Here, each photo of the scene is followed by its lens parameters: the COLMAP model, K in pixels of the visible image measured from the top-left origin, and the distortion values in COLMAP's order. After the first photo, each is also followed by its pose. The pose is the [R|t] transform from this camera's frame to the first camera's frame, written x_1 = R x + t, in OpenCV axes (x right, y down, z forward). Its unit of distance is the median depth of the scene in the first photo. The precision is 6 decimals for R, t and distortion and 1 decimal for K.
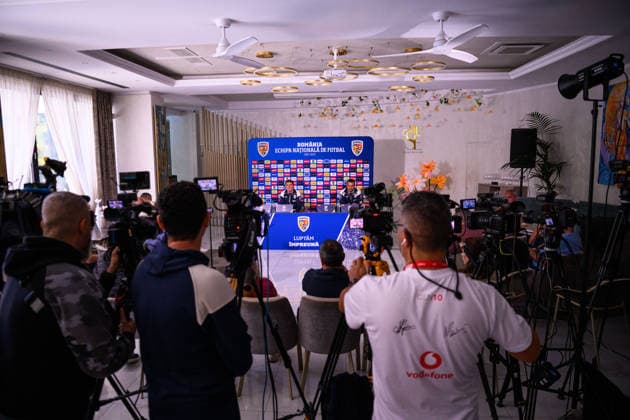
lens RADIAL K [[431.0, 0, 315.0], [0, 431.0, 210.0], [0, 0, 1]] dist [-0.053542, 0.003101]
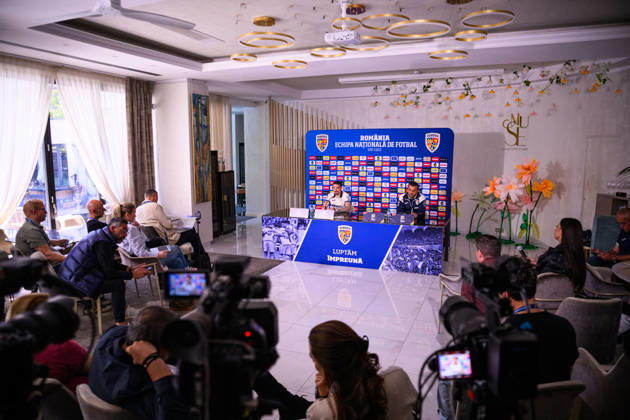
lens RADIAL K [[431.0, 0, 315.0], [0, 431.0, 210.0], [0, 0, 1]] dist [-0.053542, 0.003101]
pose [[0.950291, 0.052816, -0.306849, 0.140770], [-0.049791, 0.998603, 0.017686, -0.021926], [0.307355, -0.001528, 0.951594, 0.174226]]
